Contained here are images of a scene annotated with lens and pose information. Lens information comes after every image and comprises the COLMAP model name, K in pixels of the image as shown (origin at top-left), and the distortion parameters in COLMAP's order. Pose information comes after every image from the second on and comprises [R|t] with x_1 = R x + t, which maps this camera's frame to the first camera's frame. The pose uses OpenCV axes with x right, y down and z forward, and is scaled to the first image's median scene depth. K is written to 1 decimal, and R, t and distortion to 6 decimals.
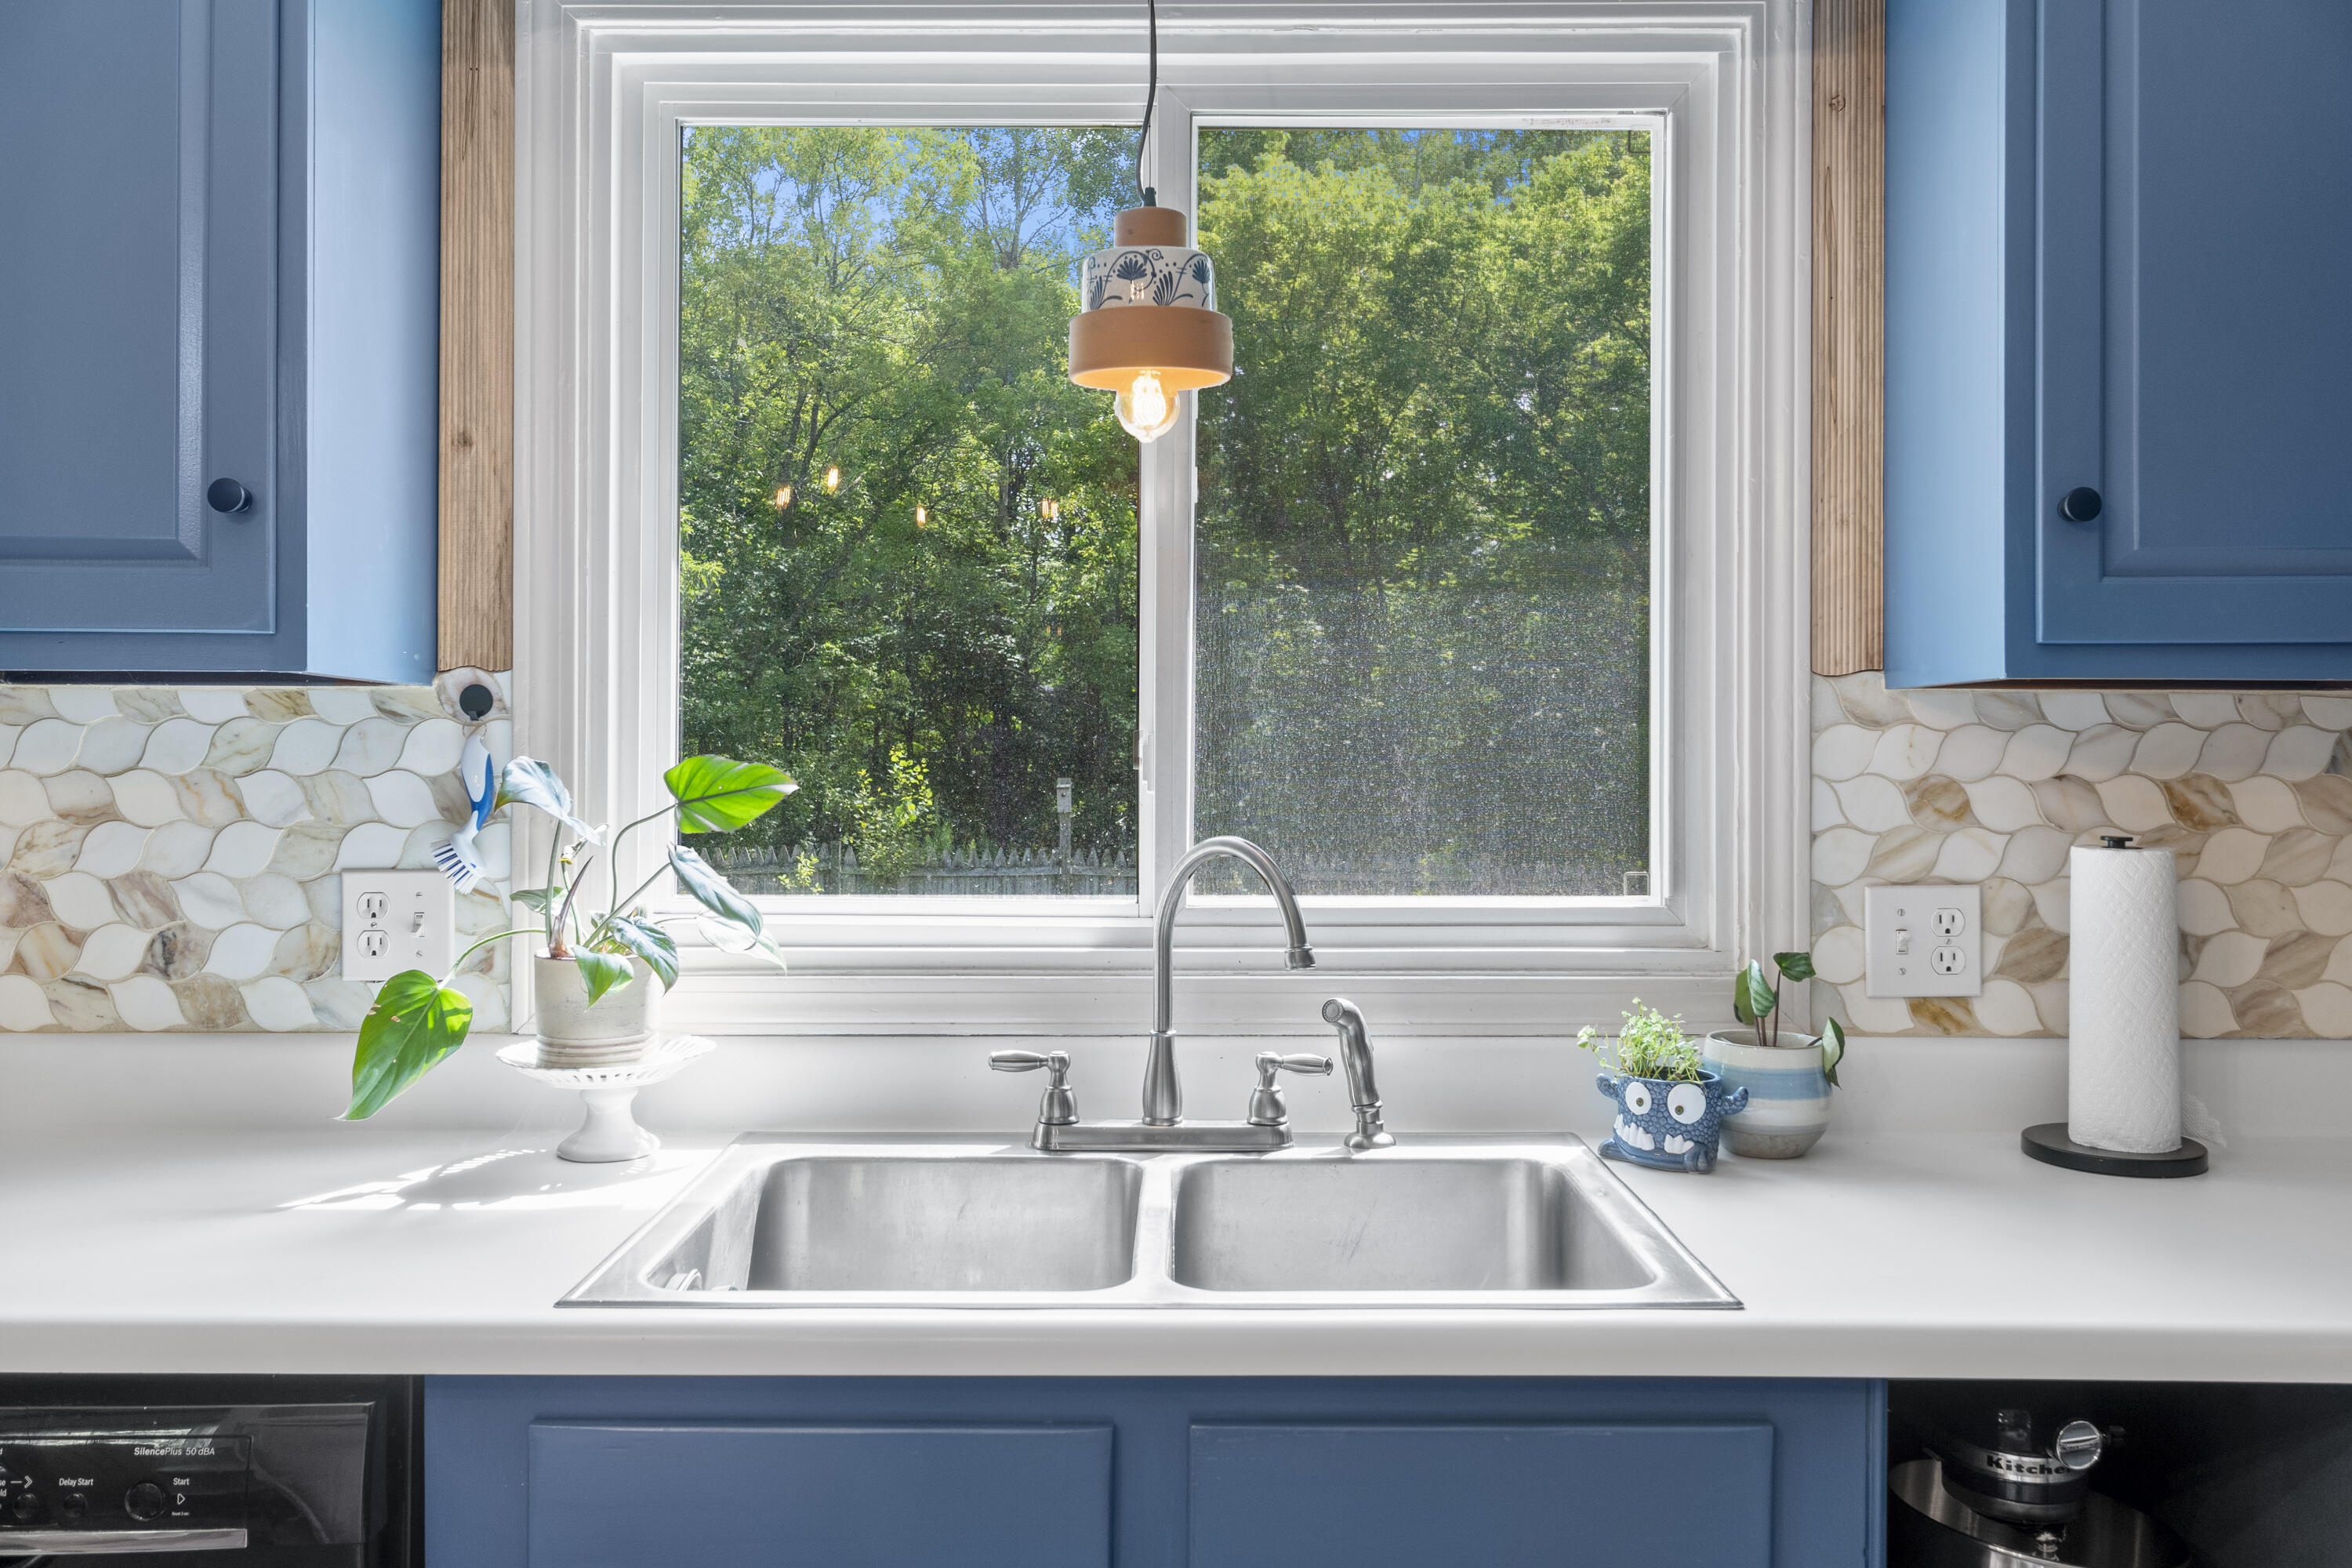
lens RADIAL K [[1859.8, 0, 1180.5], [0, 1859.8, 757.2], [0, 0, 1]] dist [-0.001556, 0.000356]
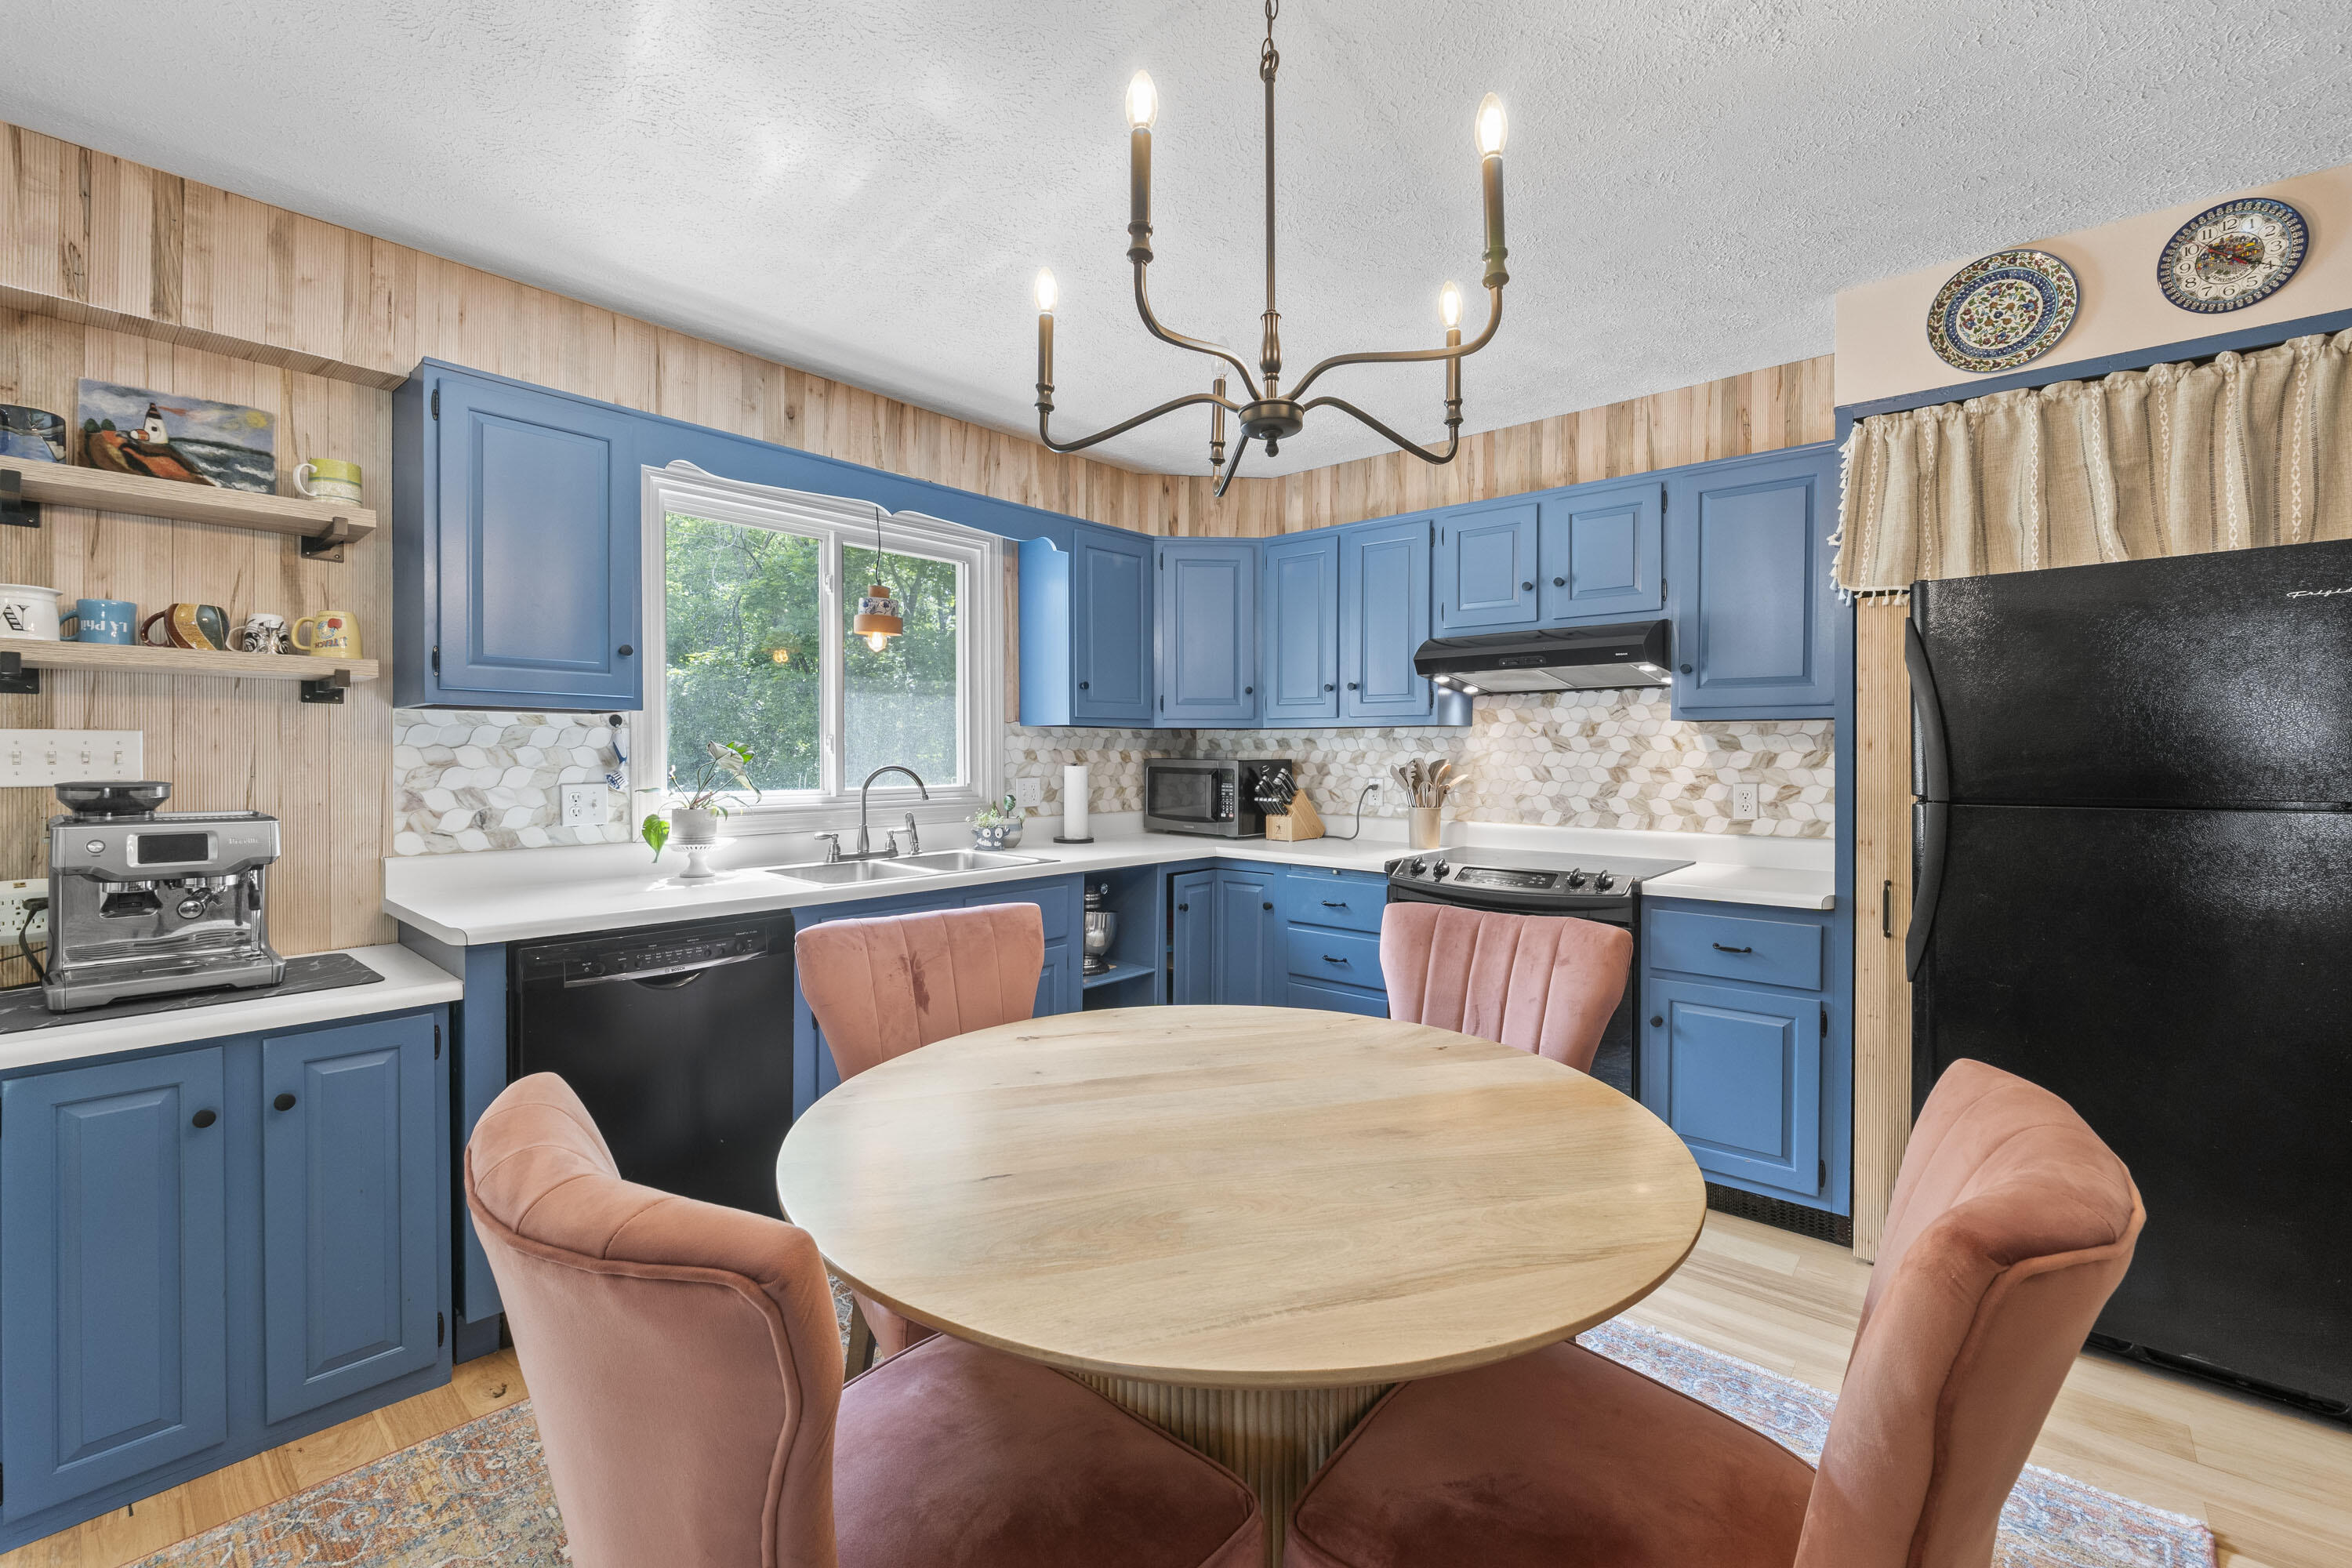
lens RADIAL K [[985.7, 0, 1177.6], [0, 985.7, 770.9], [0, 0, 1]] dist [-0.004610, -0.000404]
pose [[0.656136, -0.014753, 0.754498, -0.926751], [0.001477, 0.999832, 0.018265, 0.018013], [-0.754641, -0.010870, 0.656048, -0.560887]]
